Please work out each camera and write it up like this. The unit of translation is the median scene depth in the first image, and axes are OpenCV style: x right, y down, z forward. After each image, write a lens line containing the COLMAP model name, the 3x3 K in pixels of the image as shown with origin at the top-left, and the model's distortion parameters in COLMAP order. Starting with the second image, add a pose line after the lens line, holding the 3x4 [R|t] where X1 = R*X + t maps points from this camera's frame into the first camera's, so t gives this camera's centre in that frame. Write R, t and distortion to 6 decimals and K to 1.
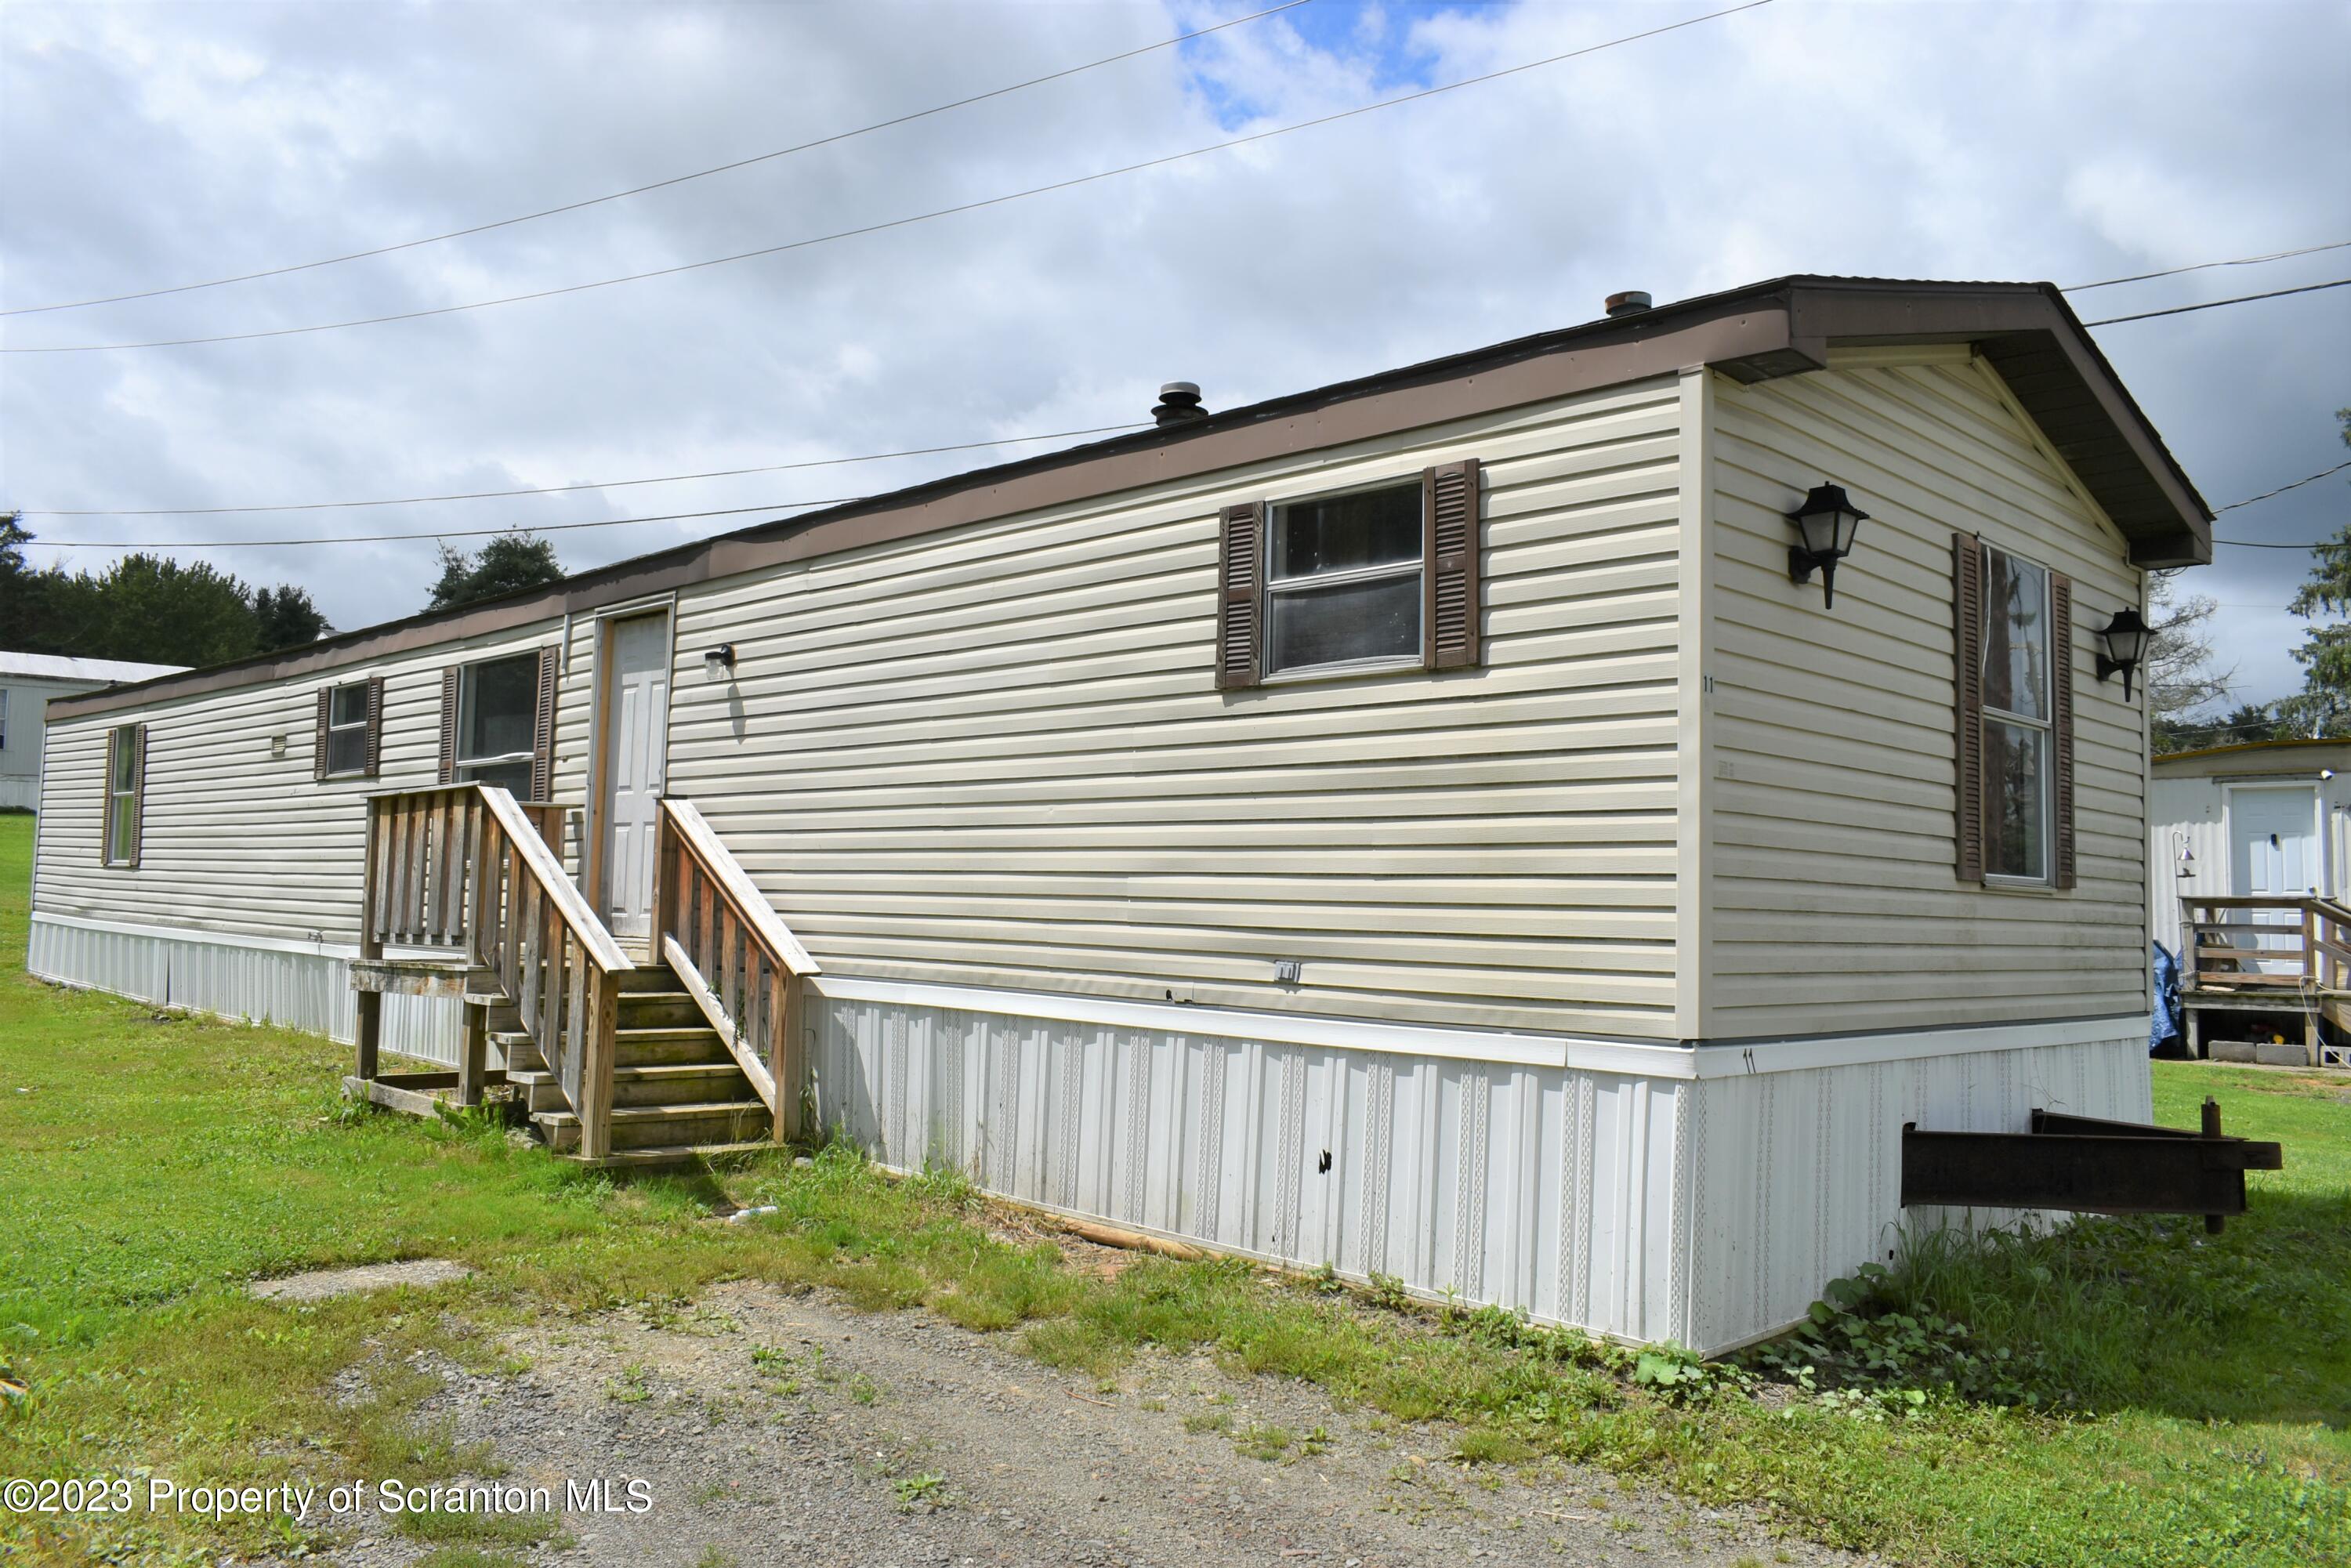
lens RADIAL K [[1774.7, 0, 1175.5], [0, 1774.7, 784.0], [0, 0, 1]] dist [-0.031932, 0.007600]
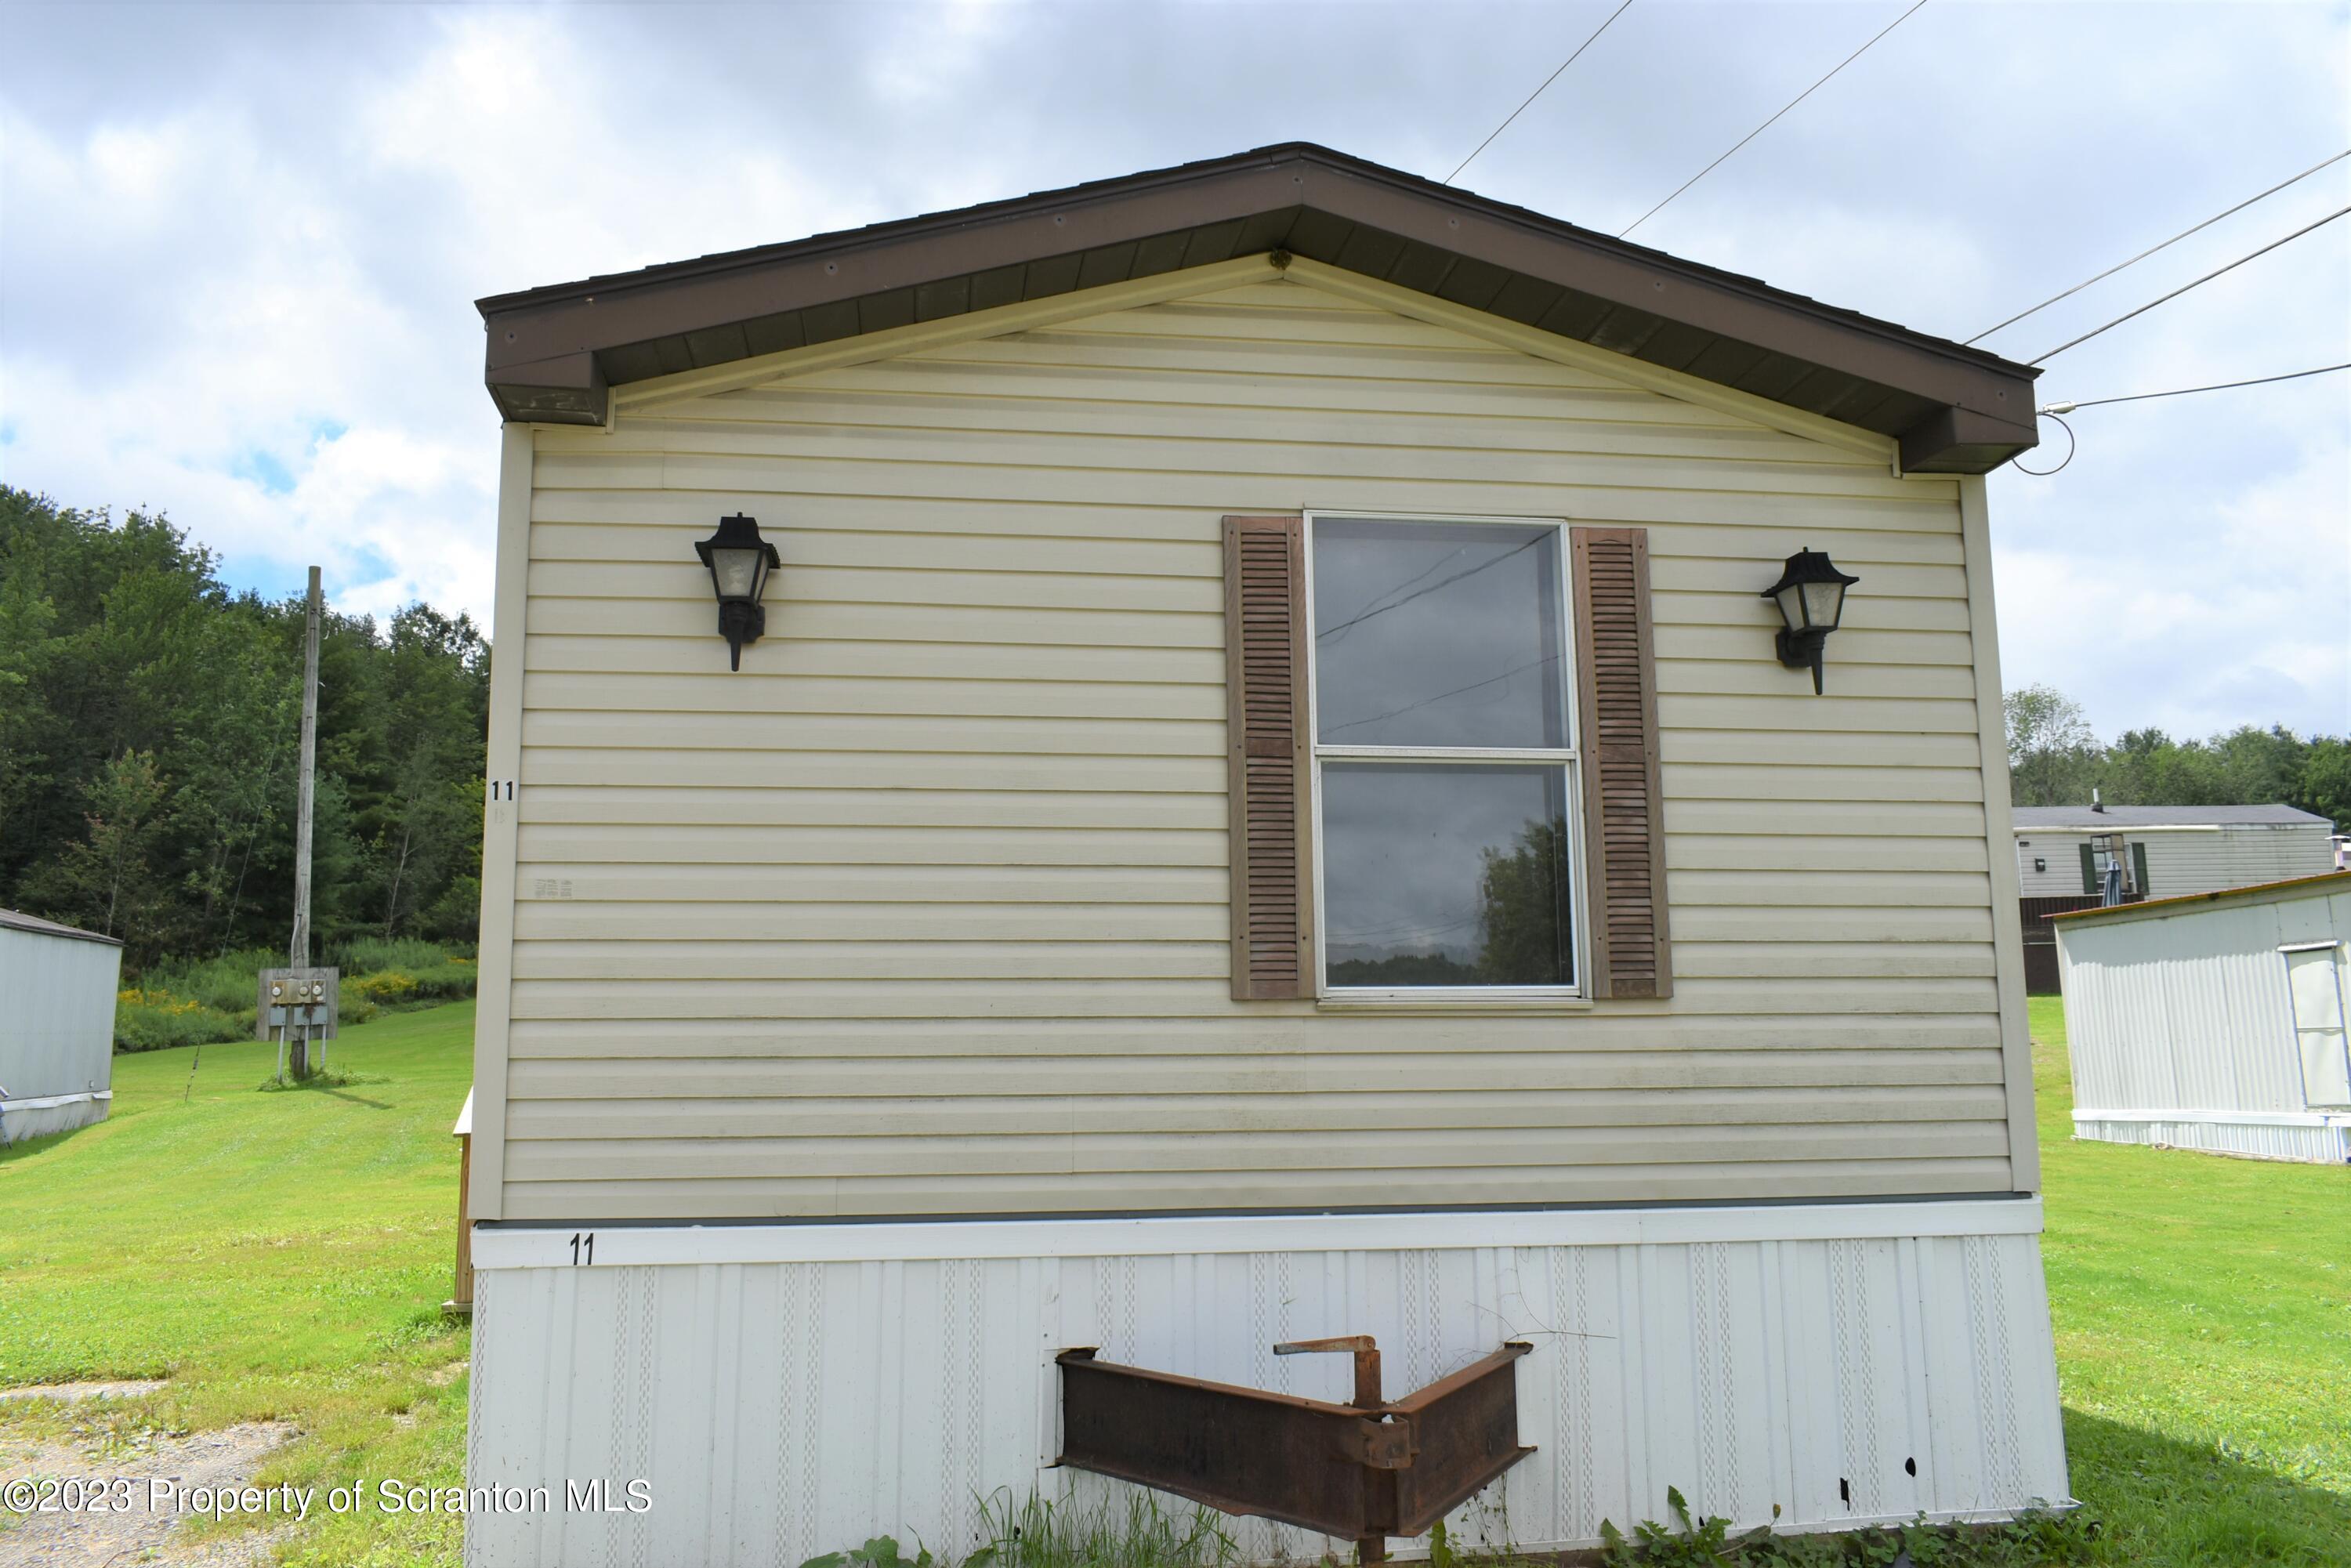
lens RADIAL K [[1774.7, 0, 1175.5], [0, 1774.7, 784.0], [0, 0, 1]] dist [-0.031932, 0.007600]
pose [[0.800058, -0.121634, -0.587462, 0.894039], [0.070118, 0.991478, -0.109792, 0.047284], [0.595811, 0.046649, 0.801769, 0.442471]]
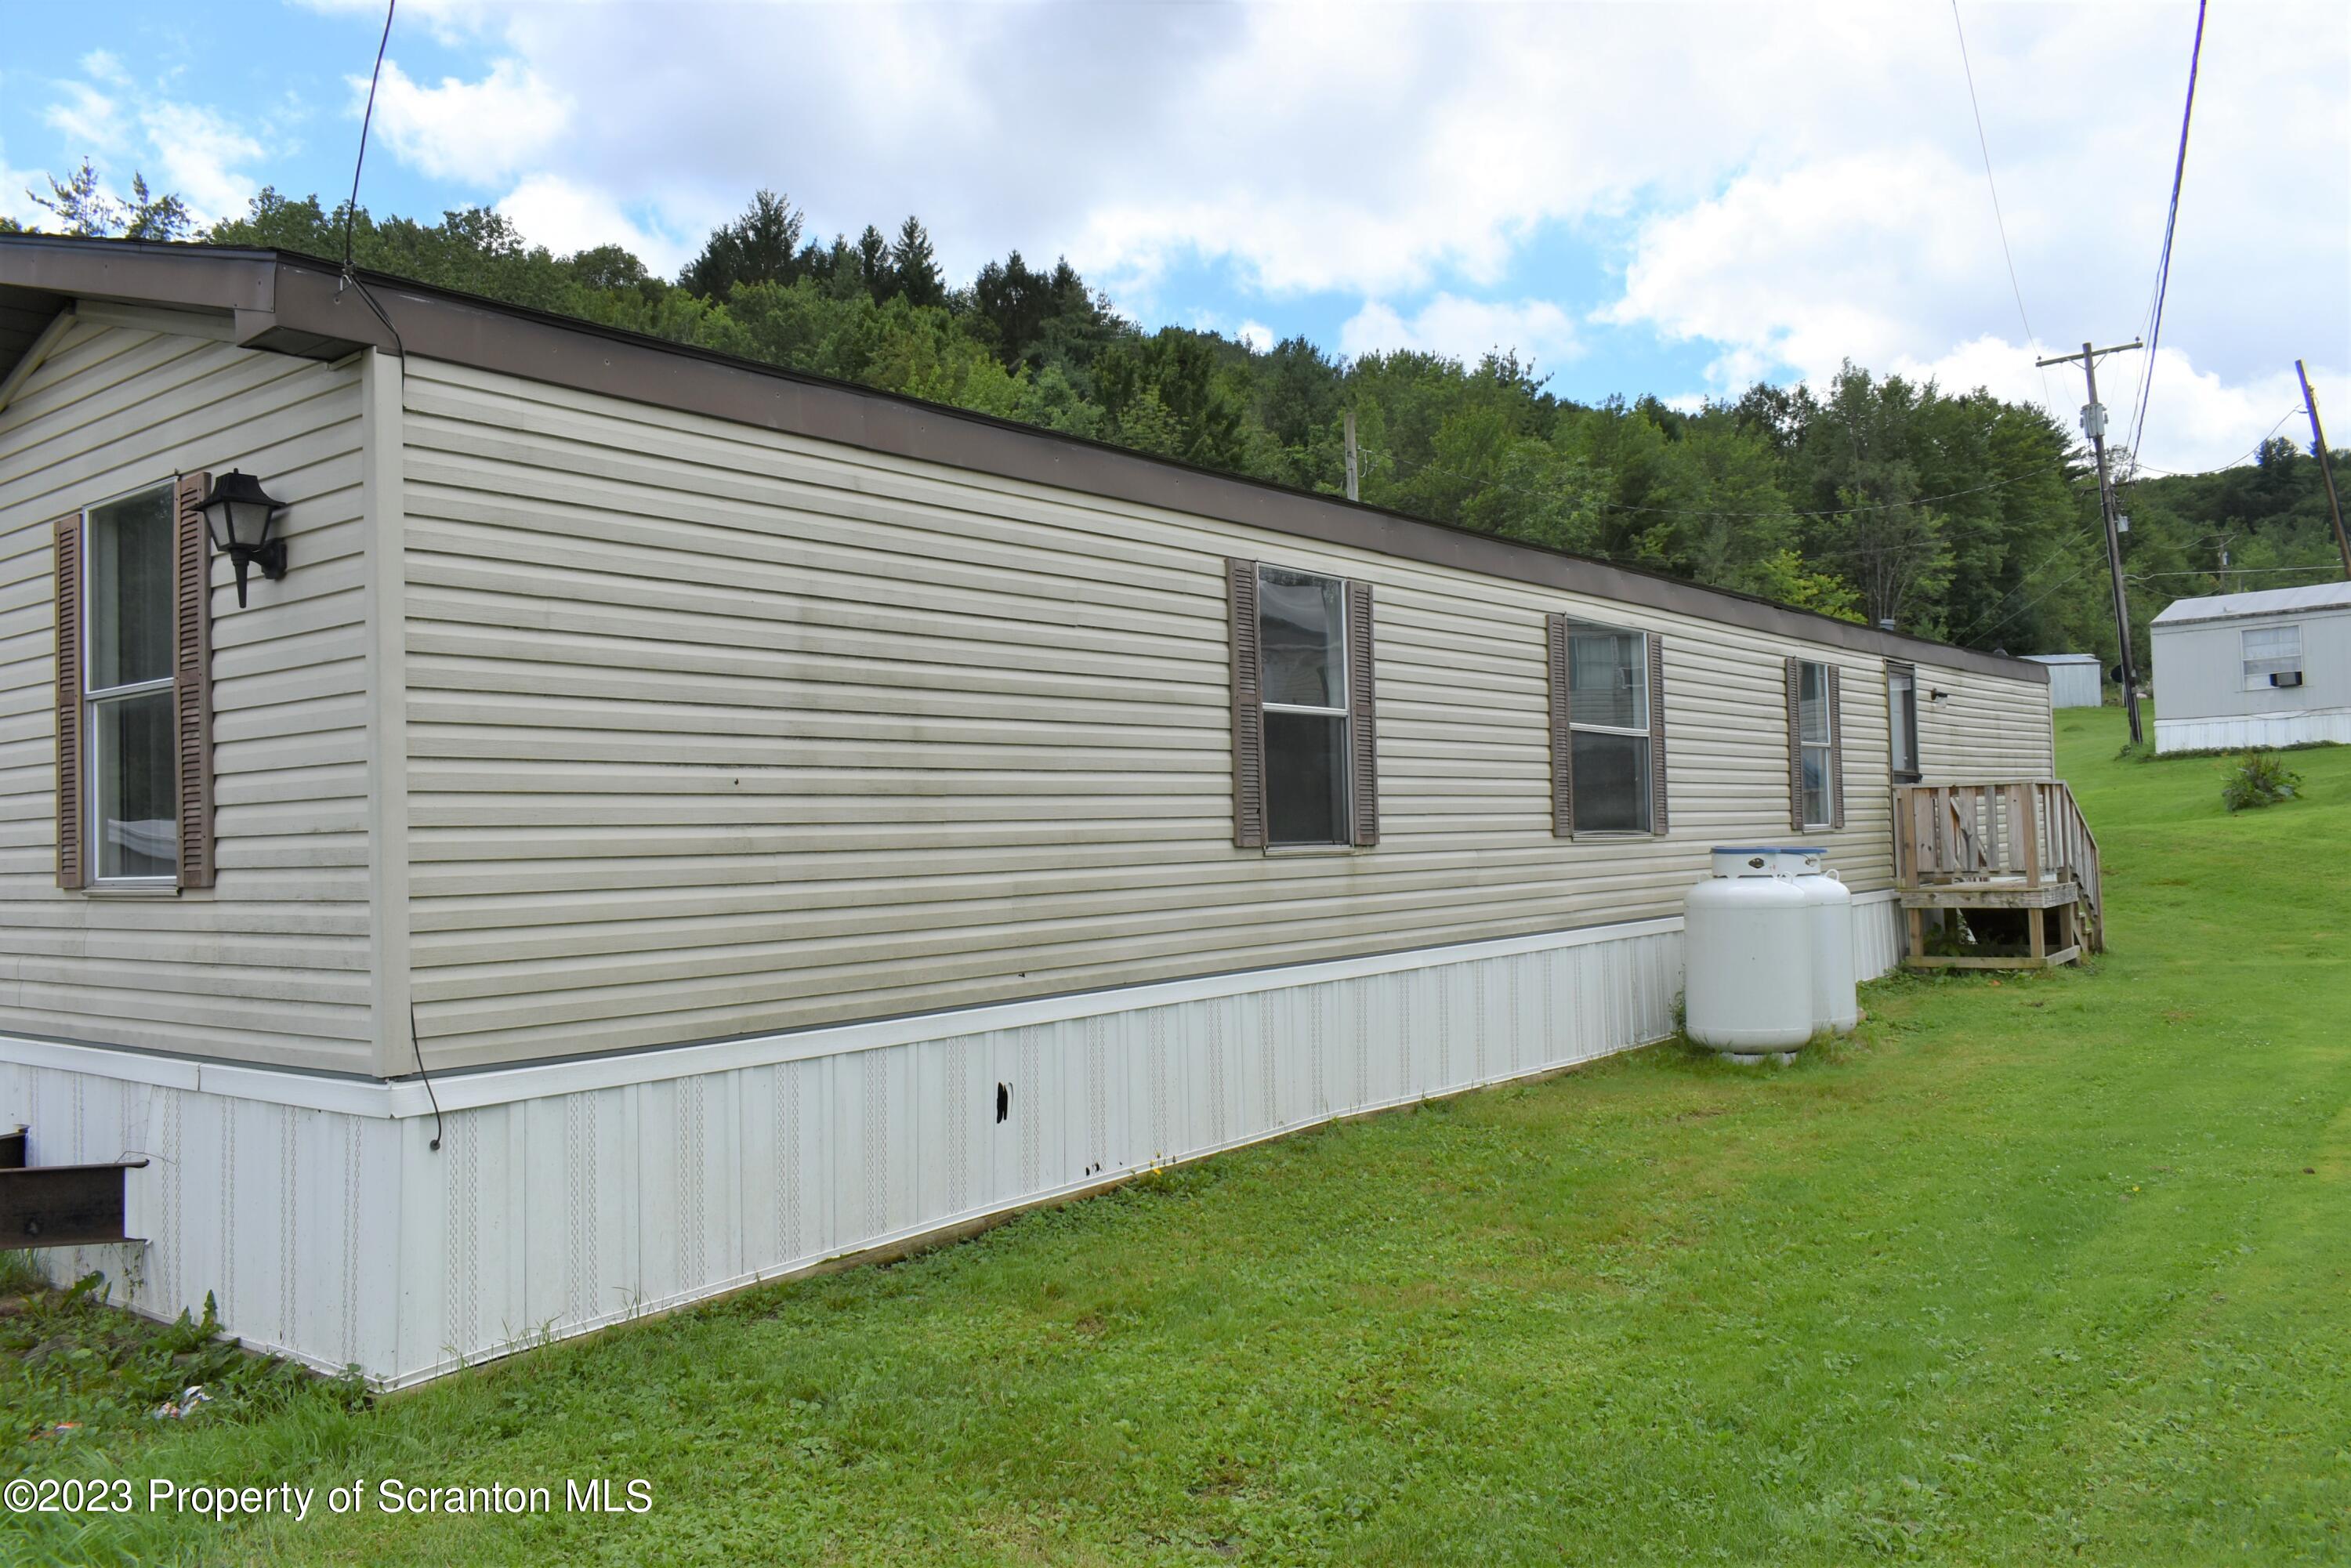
lens RADIAL K [[1774.7, 0, 1175.5], [0, 1774.7, 784.0], [0, 0, 1]] dist [-0.031932, 0.007600]
pose [[0.115701, -0.059520, -0.991499, 1.543057], [0.098250, 0.993994, -0.048205, 0.109696], [0.988413, -0.091837, 0.120854, 1.577782]]
